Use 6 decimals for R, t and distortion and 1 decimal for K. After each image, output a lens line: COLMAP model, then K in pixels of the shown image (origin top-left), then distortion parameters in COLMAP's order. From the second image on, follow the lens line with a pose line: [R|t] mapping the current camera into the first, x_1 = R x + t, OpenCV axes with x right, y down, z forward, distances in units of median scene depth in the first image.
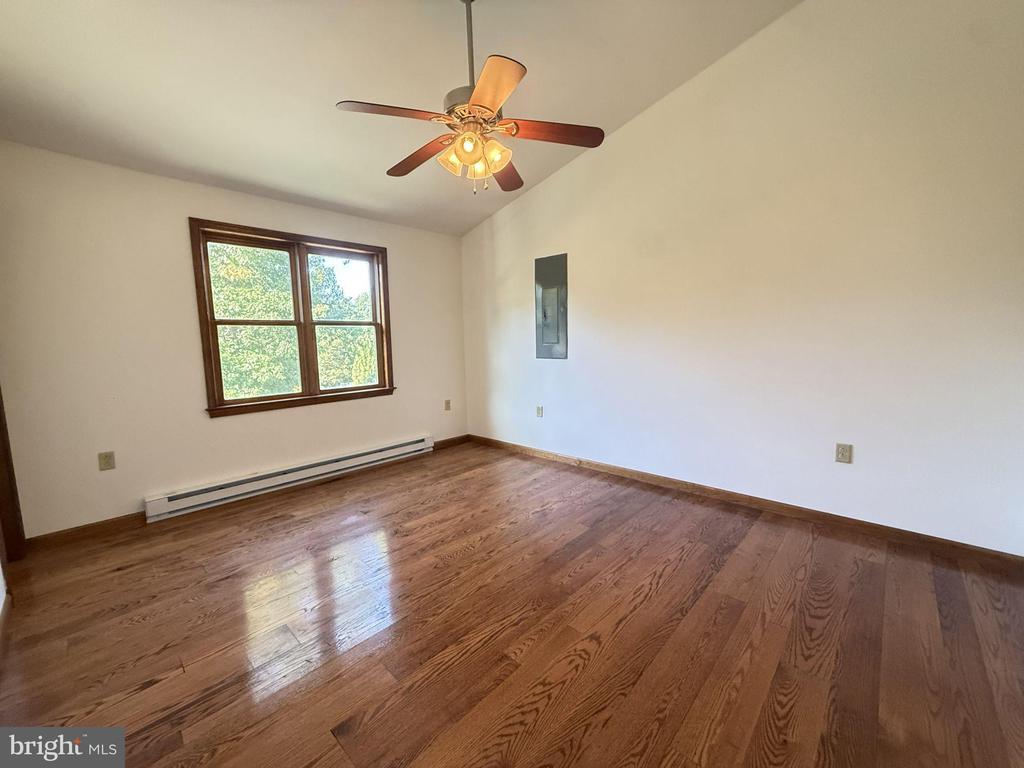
lens RADIAL K [[411.8, 0, 512.0], [0, 411.8, 384.0], [0, 0, 1]] dist [-0.001562, 0.000093]
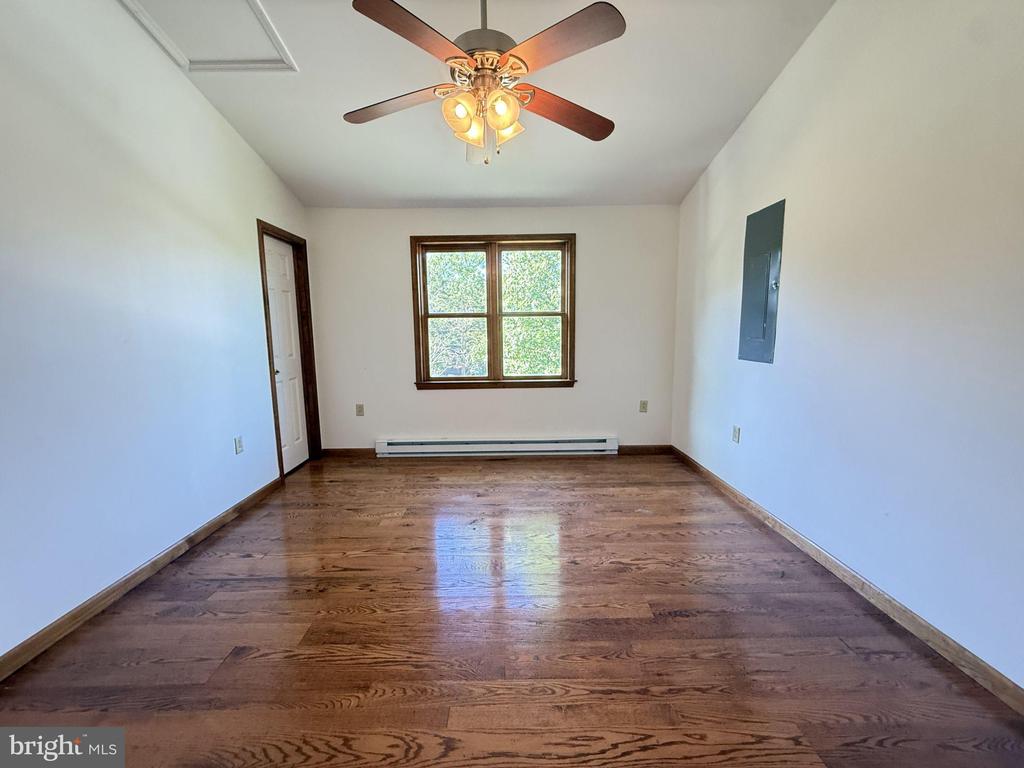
lens RADIAL K [[411.8, 0, 512.0], [0, 411.8, 384.0], [0, 0, 1]] dist [-0.001562, 0.000093]
pose [[0.685116, 0.106223, -0.720647, 0.366368], [-0.081521, 0.994277, 0.069054, -0.044398], [0.723858, 0.011438, 0.689854, 0.277860]]
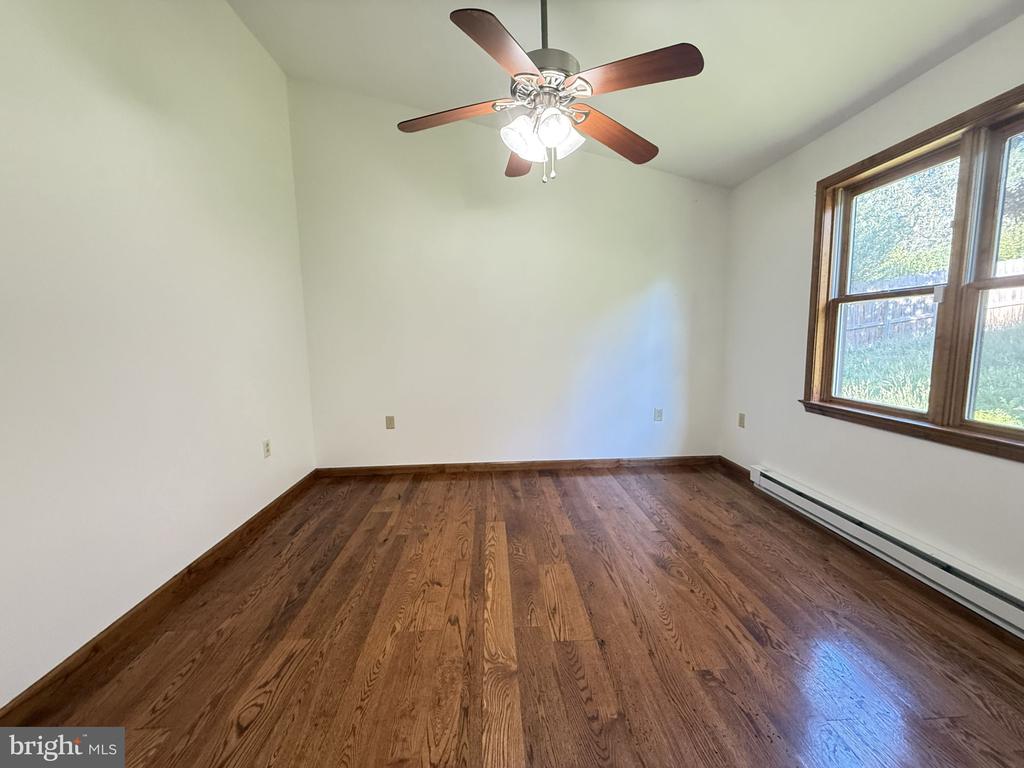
lens RADIAL K [[411.8, 0, 512.0], [0, 411.8, 384.0], [0, 0, 1]] dist [-0.001562, 0.000093]
pose [[-0.693648, 0.113266, -0.711353, 0.283214], [-0.056107, 0.976063, 0.210125, -0.110128], [0.718126, 0.185665, -0.670689, 0.996425]]
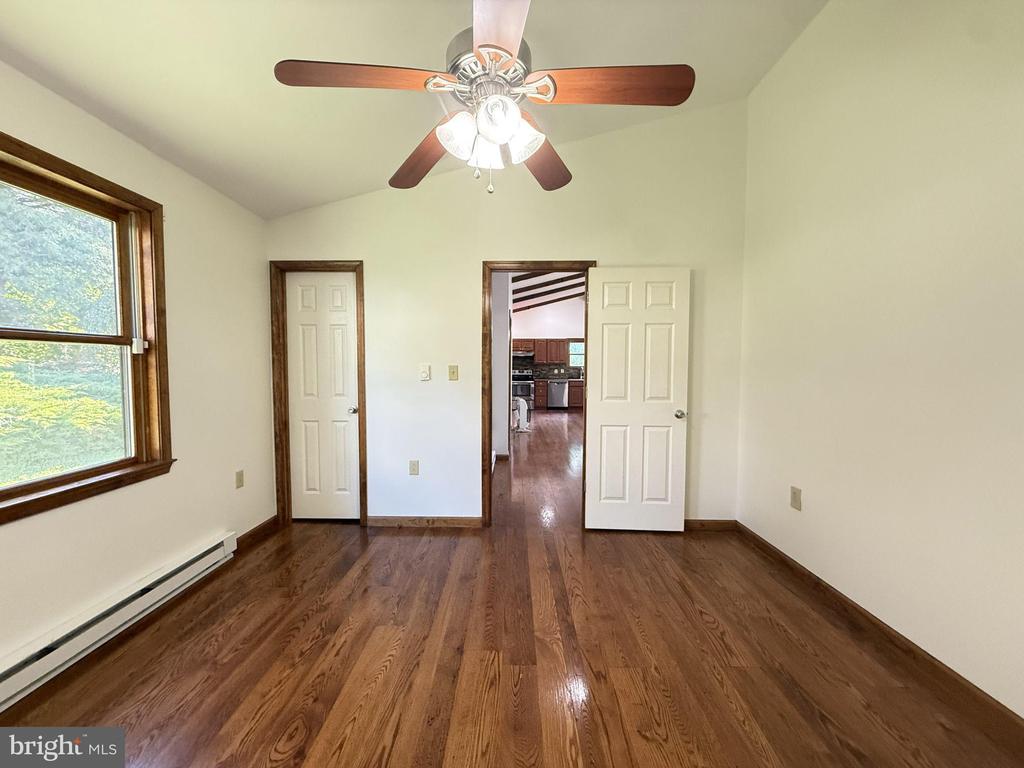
lens RADIAL K [[411.8, 0, 512.0], [0, 411.8, 384.0], [0, 0, 1]] dist [-0.001562, 0.000093]
pose [[0.734803, -0.011736, 0.678179, -0.387577], [0.066996, 0.996217, -0.055350, -0.039265], [-0.674964, 0.086107, 0.732809, 0.351792]]
